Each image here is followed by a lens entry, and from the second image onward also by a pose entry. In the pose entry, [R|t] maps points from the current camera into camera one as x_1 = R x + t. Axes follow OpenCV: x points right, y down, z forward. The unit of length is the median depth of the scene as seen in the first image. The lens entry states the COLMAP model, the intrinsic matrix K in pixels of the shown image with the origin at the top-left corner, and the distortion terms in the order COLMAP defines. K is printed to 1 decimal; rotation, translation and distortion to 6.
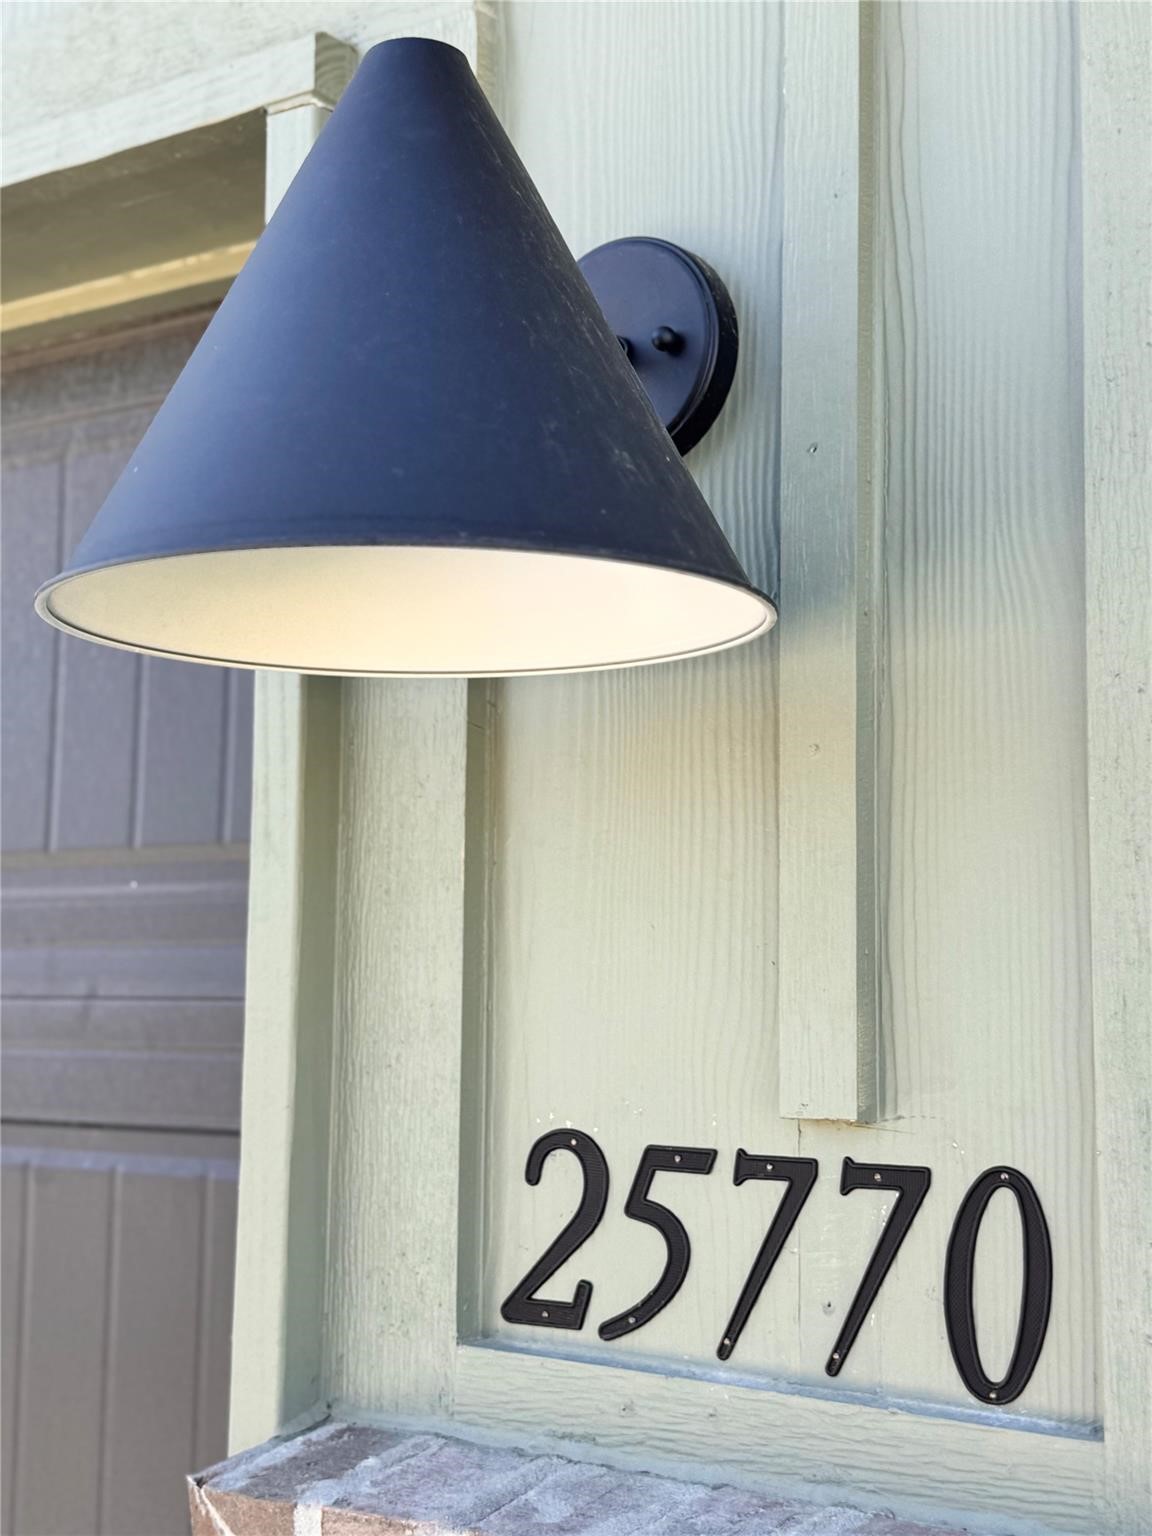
lens RADIAL K [[2086.5, 0, 577.7], [0, 2086.5, 771.0], [0, 0, 1]] dist [0.045643, 0.000000]
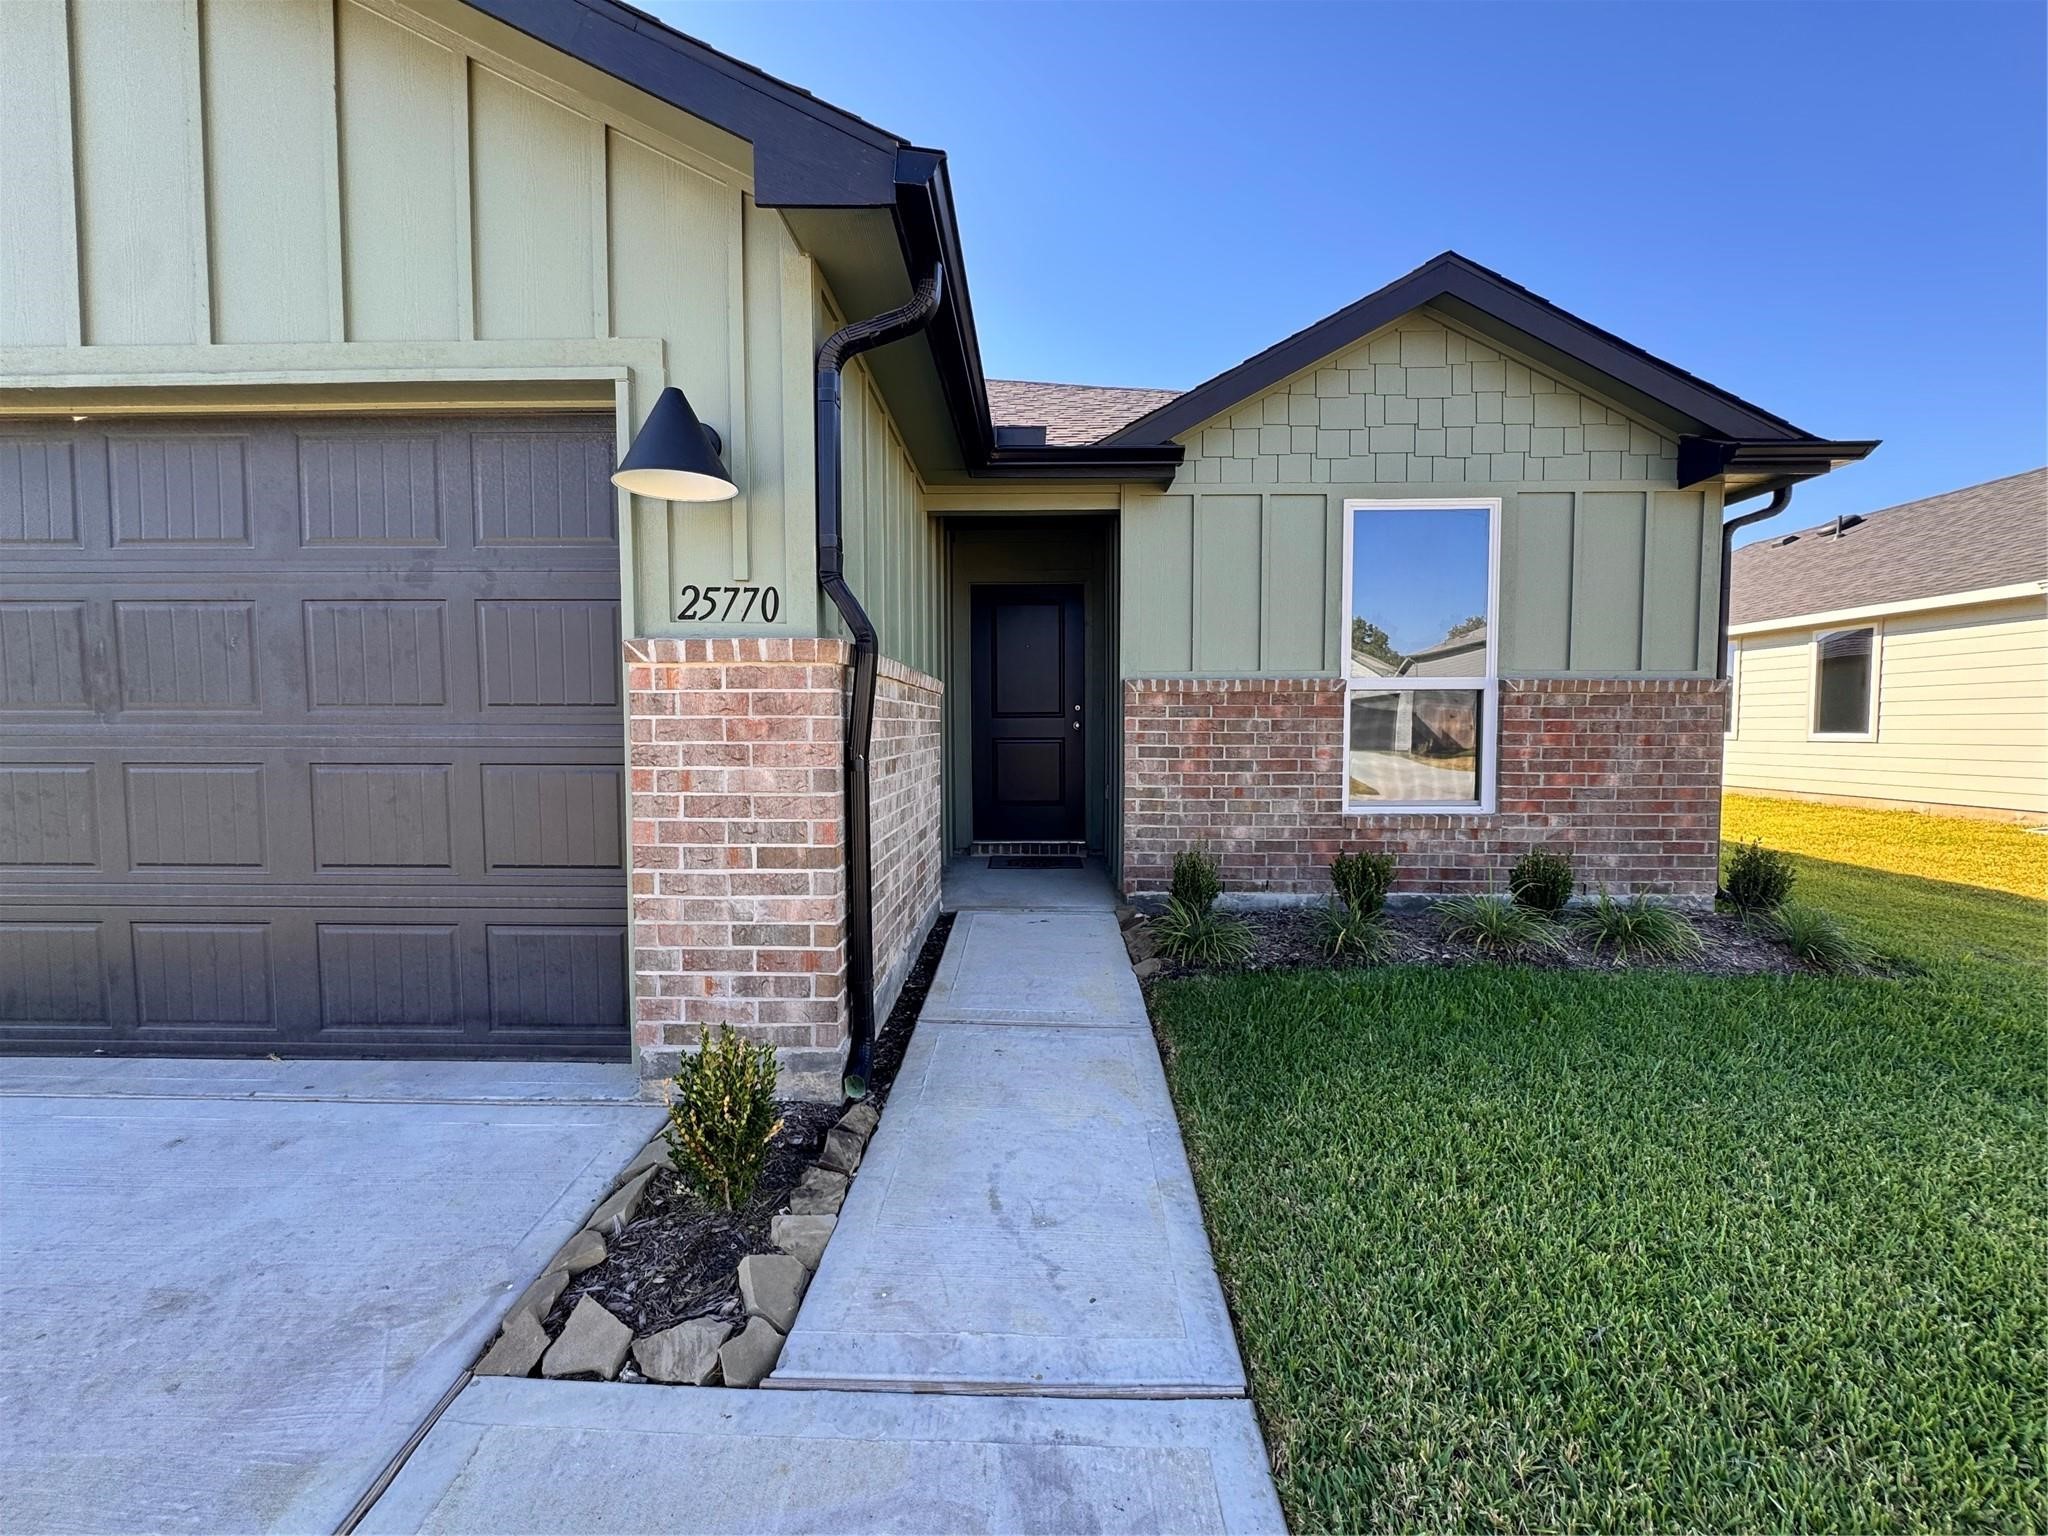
lens RADIAL K [[822.2, 0, 1027.4], [0, 822.2, 770.2], [0, 0, 1]] dist [-0.001015, 0.000341]
pose [[0.838669, -0.031693, 0.543719, -0.482889], [-0.050287, 0.989535, 0.135245, 0.330519], [-0.542315, -0.140768, 0.828299, -1.469455]]
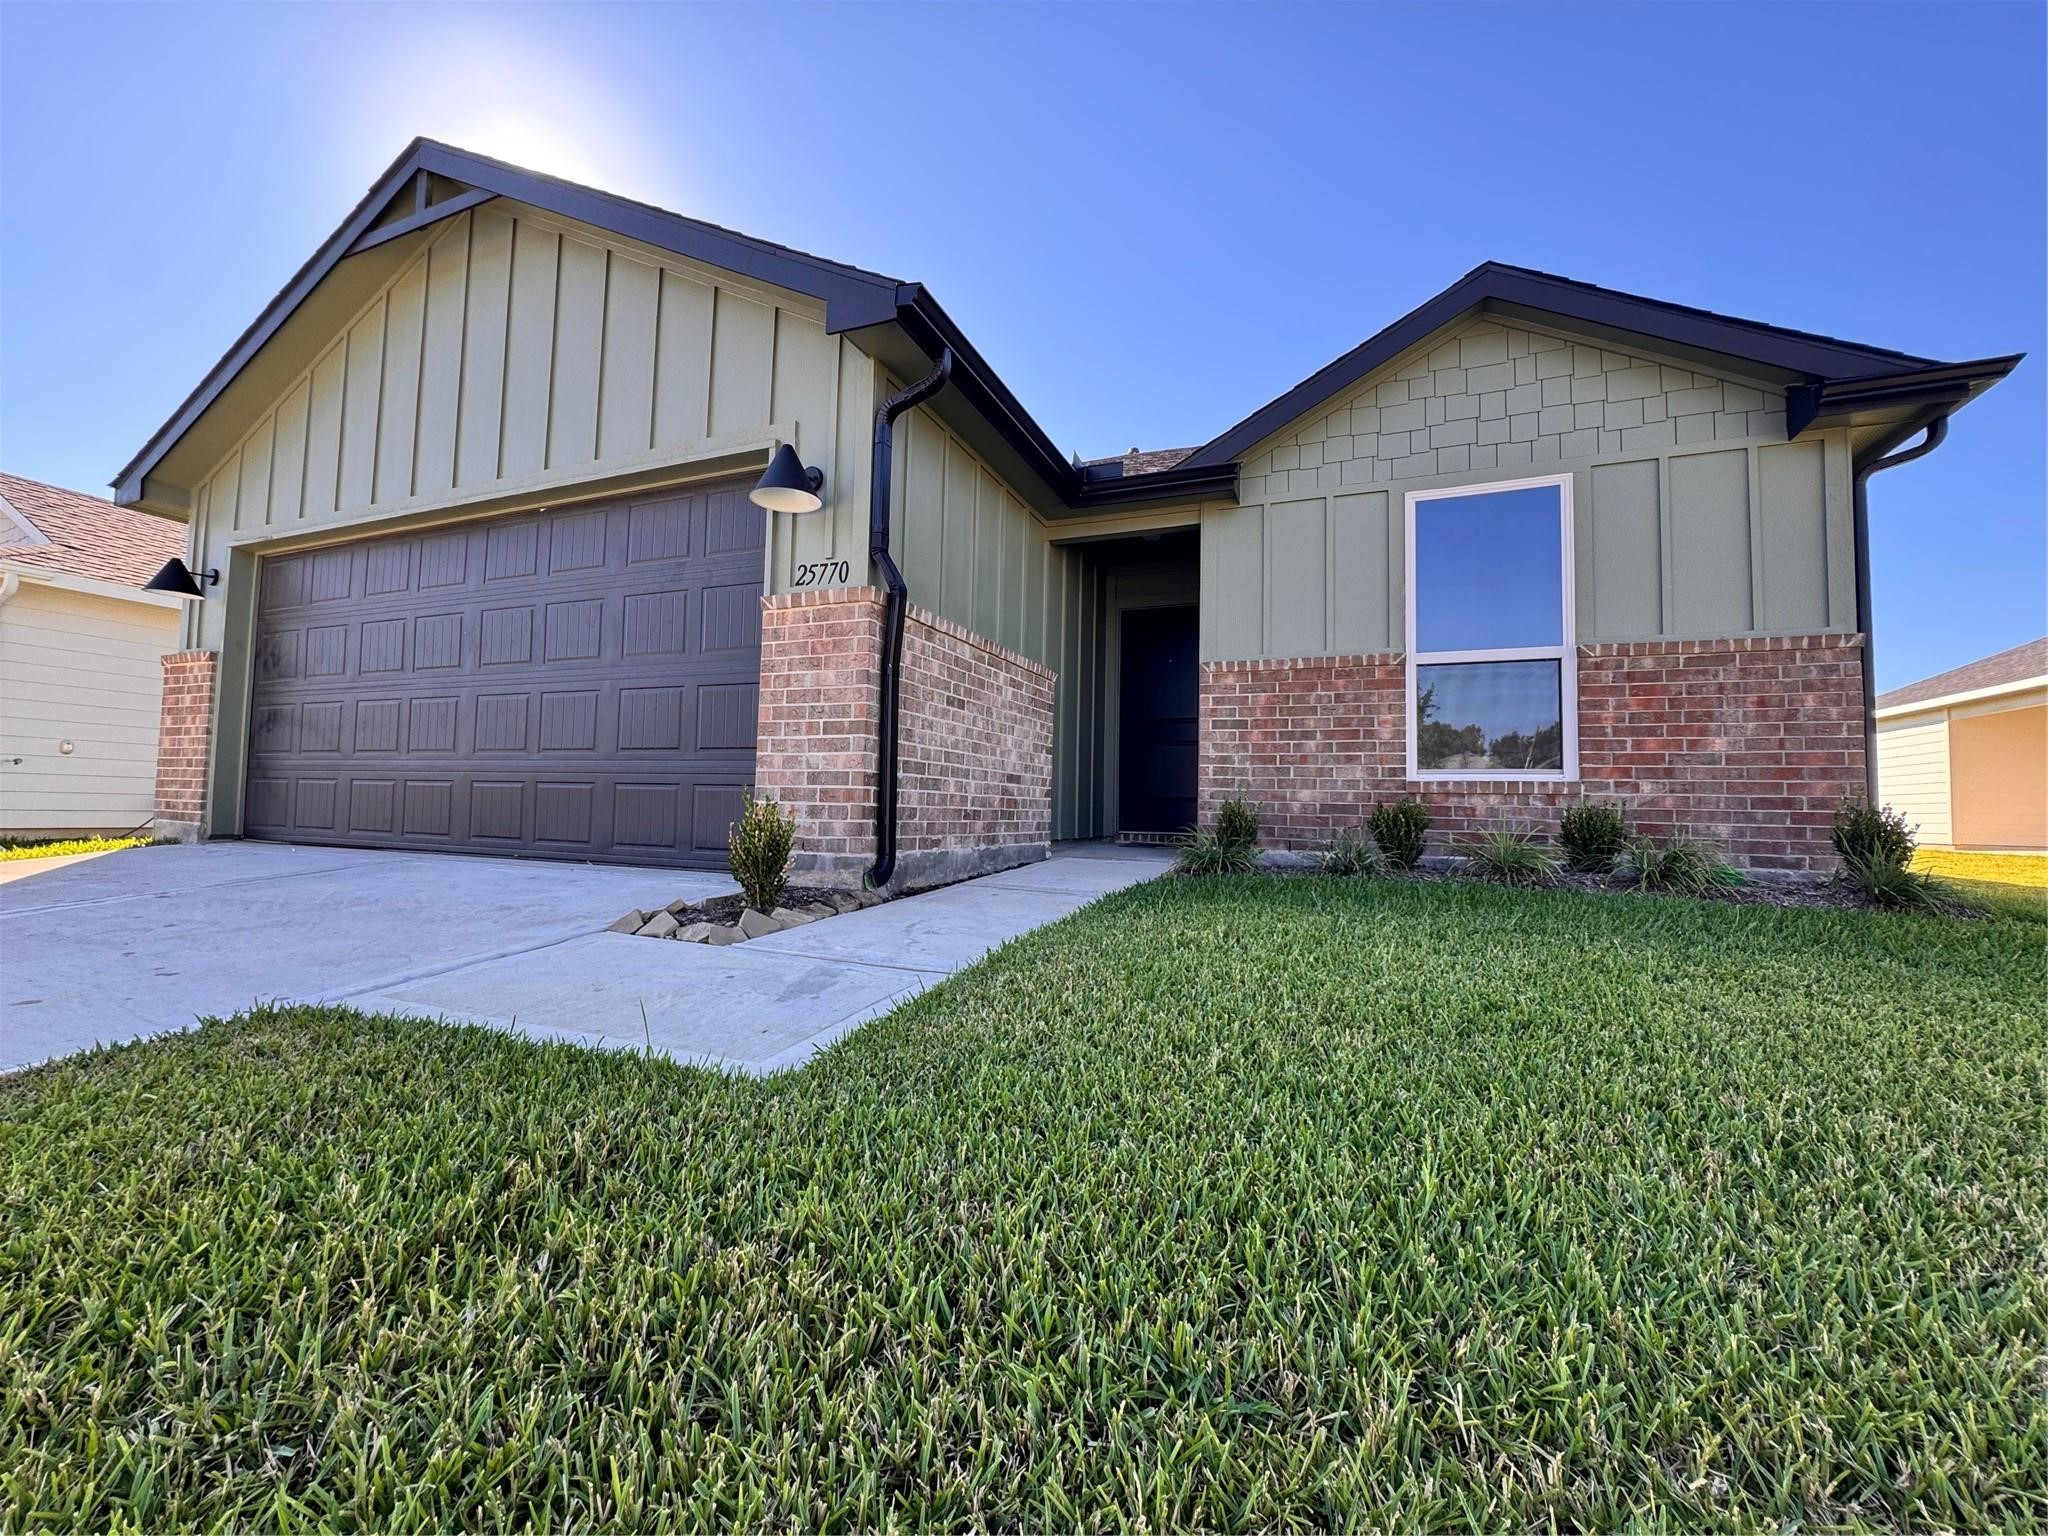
lens RADIAL K [[822.2, 0, 1023.4], [0, 822.2, 769.1], [0, 0, 1]] dist [-0.001015, 0.000341]
pose [[0.978148, 0.031244, 0.205551, 0.235377], [-0.041090, 0.998195, 0.043809, 0.895970], [-0.203811, -0.051298, 0.977665, -2.859206]]
